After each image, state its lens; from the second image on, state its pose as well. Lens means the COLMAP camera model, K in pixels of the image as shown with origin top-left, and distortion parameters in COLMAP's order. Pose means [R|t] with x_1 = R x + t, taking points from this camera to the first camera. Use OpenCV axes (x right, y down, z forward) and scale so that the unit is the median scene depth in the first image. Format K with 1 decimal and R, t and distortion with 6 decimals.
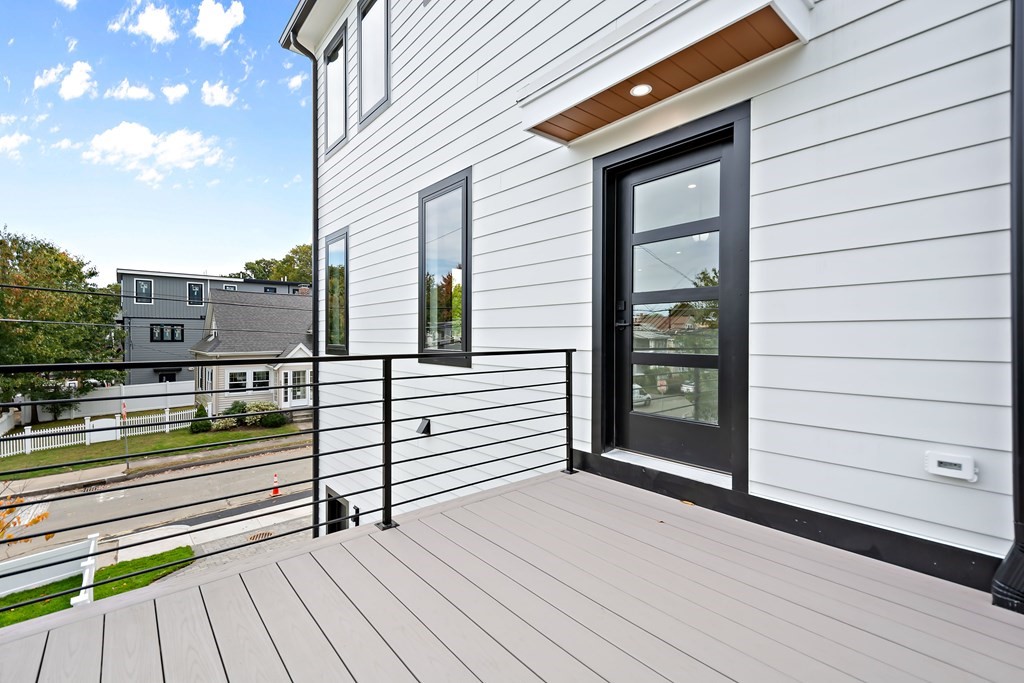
lens RADIAL K [[452.7, 0, 514.8], [0, 452.7, 338.6], [0, 0, 1]] dist [0.001115, -0.000003]
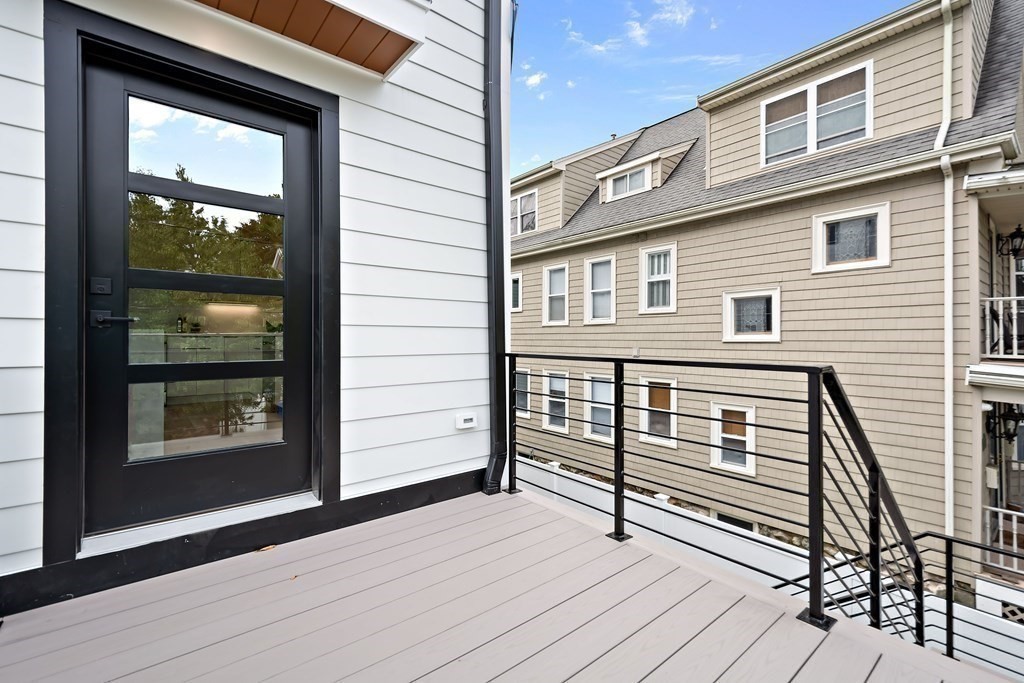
lens RADIAL K [[452.7, 0, 514.8], [0, 452.7, 338.6], [0, 0, 1]] dist [0.001115, -0.000003]
pose [[0.008850, 0.002477, 0.999958, -0.451913], [0.009287, 0.999954, -0.002559, 0.001451], [-0.999918, 0.009310, 0.008826, 0.611993]]
